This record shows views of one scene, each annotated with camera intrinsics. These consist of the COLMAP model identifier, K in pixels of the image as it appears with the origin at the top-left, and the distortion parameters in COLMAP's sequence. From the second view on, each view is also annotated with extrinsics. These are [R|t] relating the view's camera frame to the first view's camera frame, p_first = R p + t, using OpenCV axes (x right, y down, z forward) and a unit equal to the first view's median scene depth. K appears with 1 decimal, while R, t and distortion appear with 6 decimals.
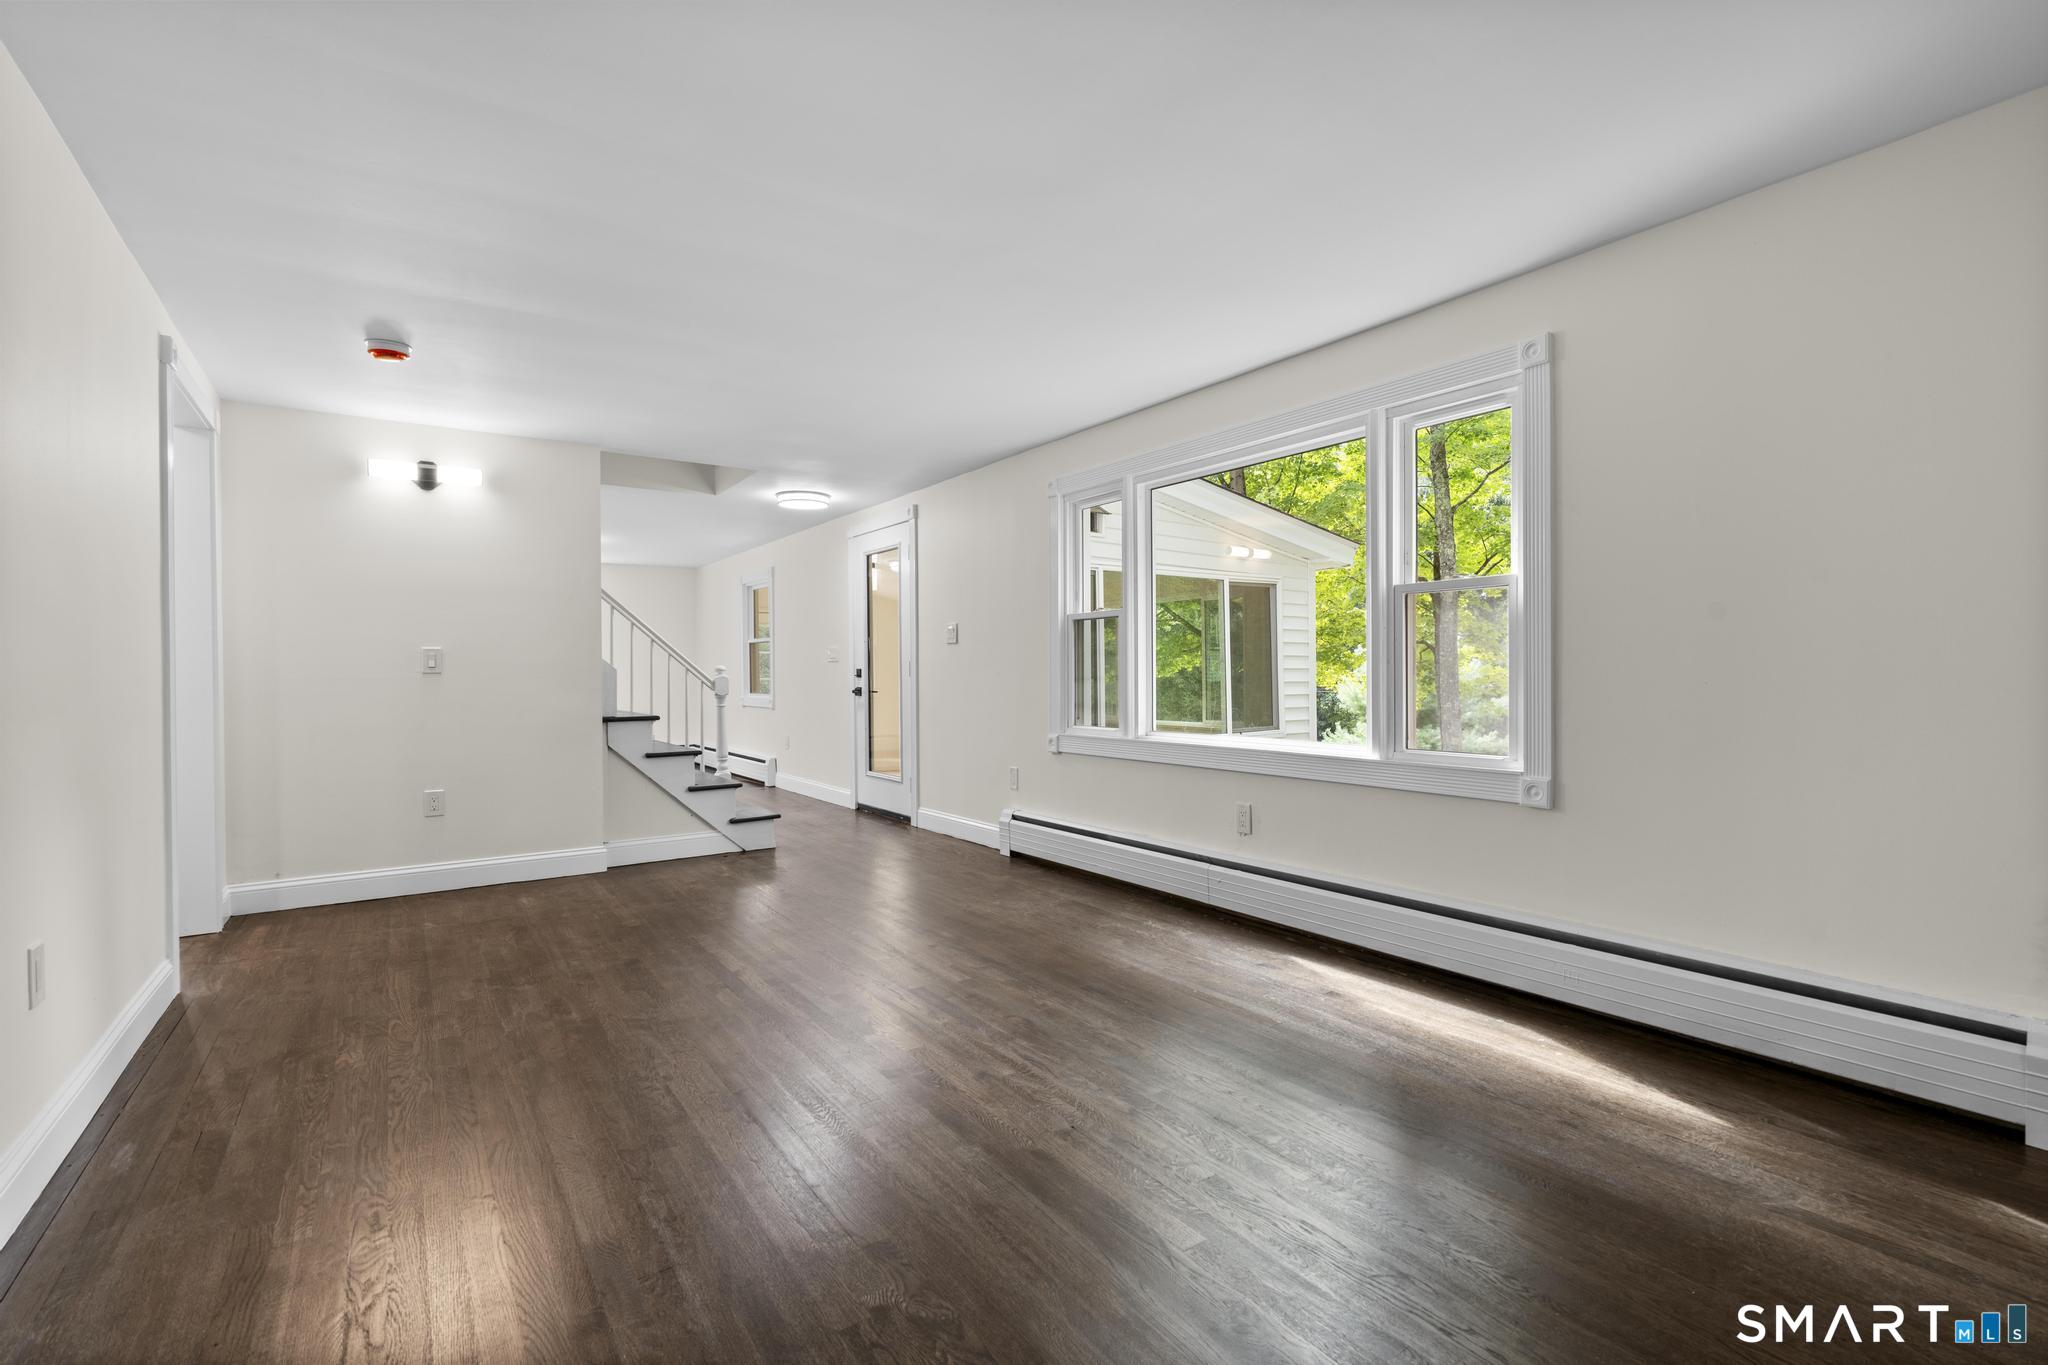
lens RADIAL K [[922.2, 0, 1030.4], [0, 922.2, 681.0], [0, 0, 1]] dist [-0.000018, 0.000589]
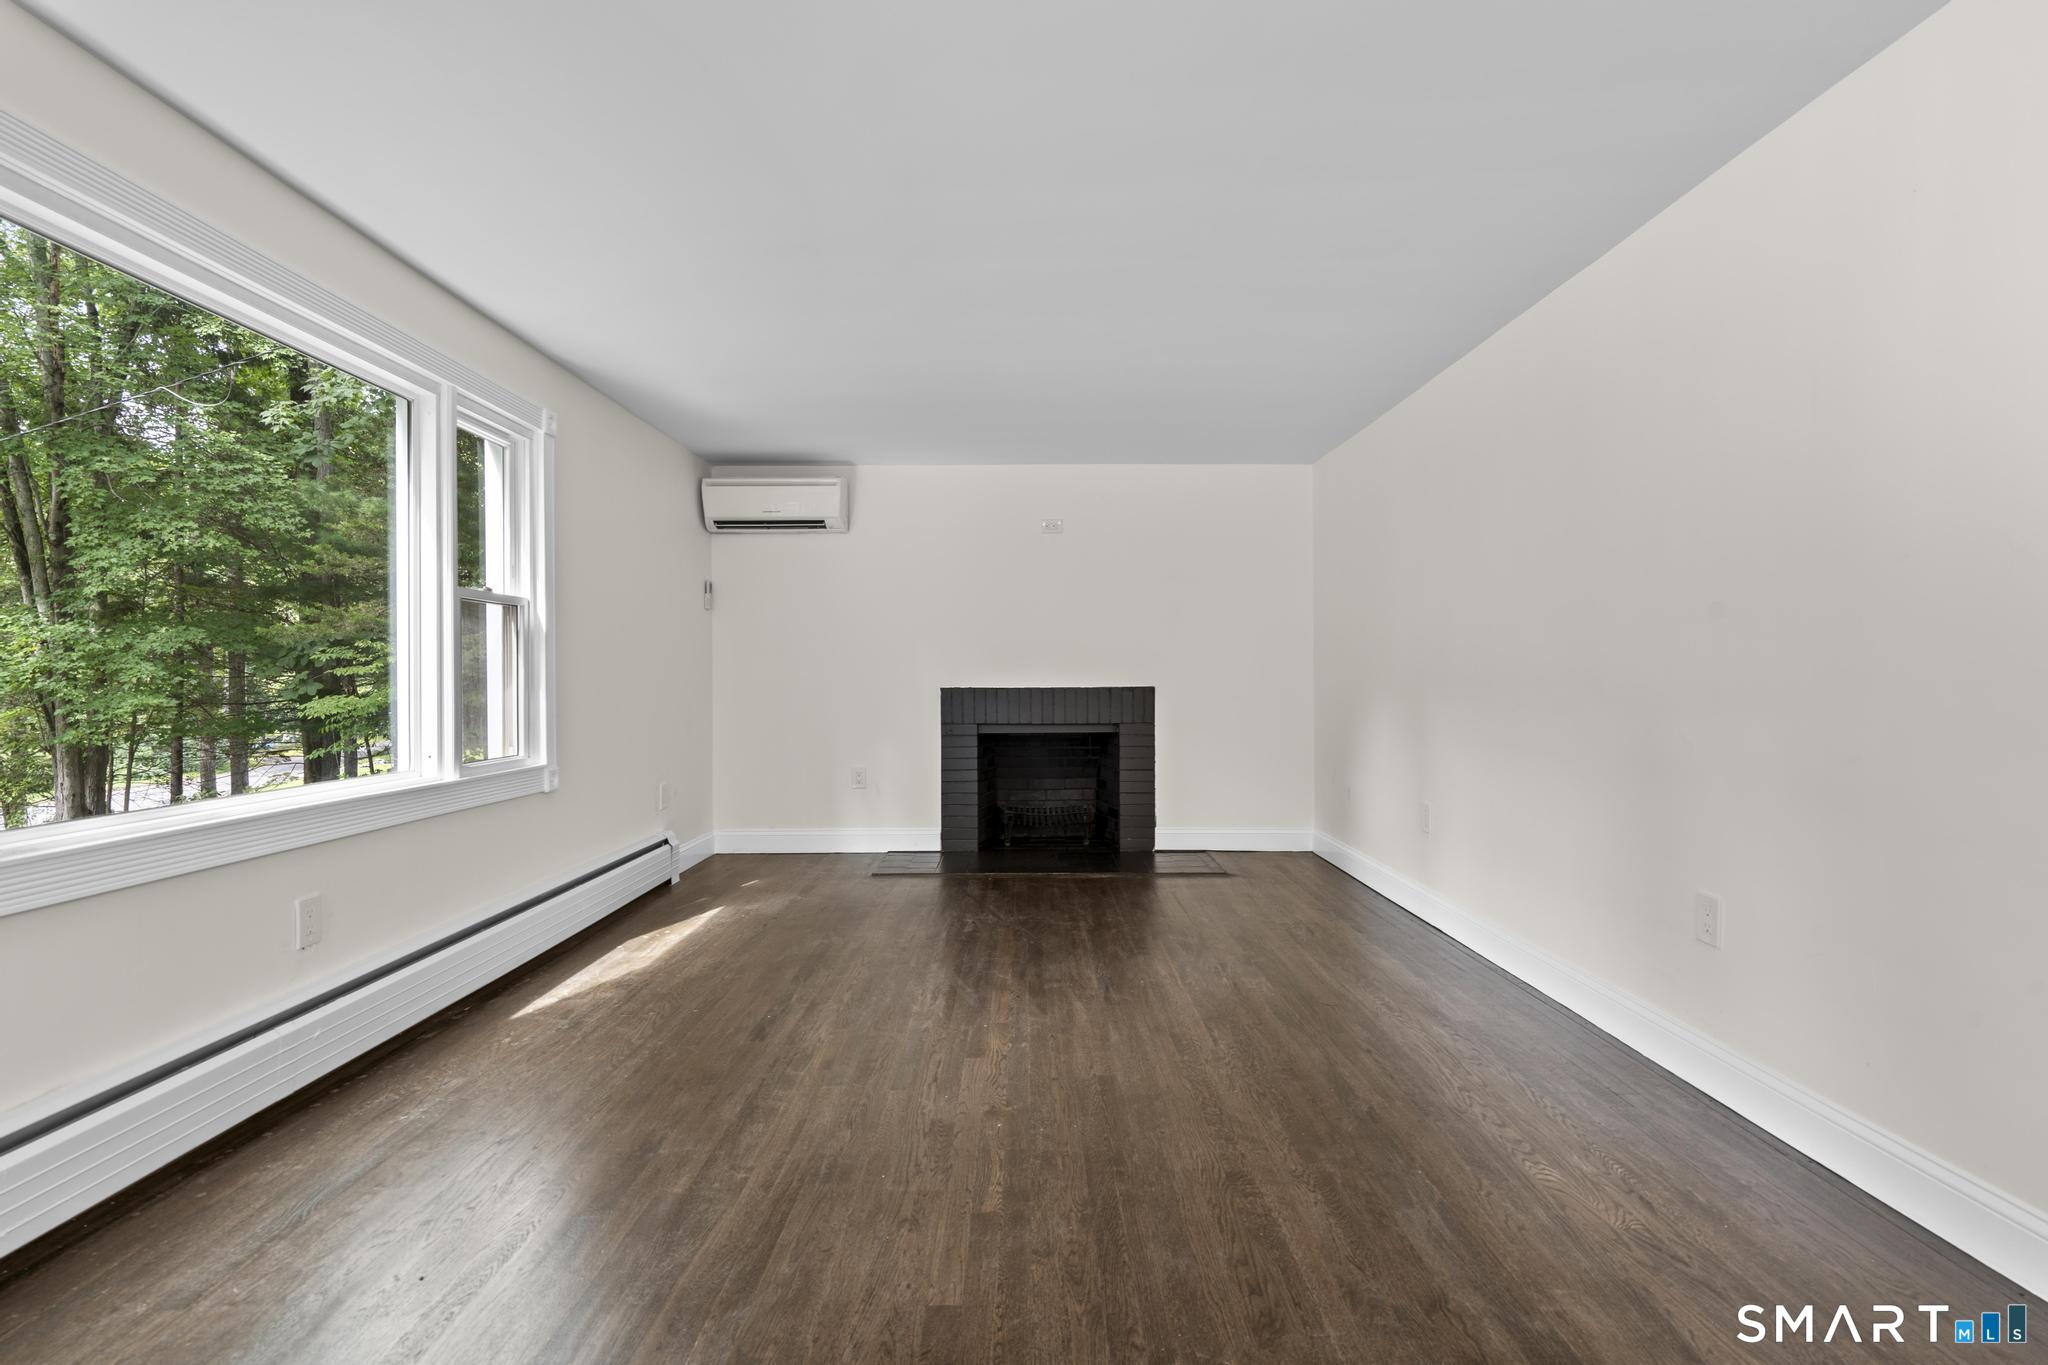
lens RADIAL K [[925.9, 0, 1029.5], [0, 925.9, 683.1], [0, 0, 1]] dist [-0.002526, 0.000776]
pose [[-0.821527, 0.009210, 0.570095, -0.669457], [0.016488, 0.999835, 0.007607, -0.007369], [-0.569930, 0.015649, -0.821544, 1.606598]]
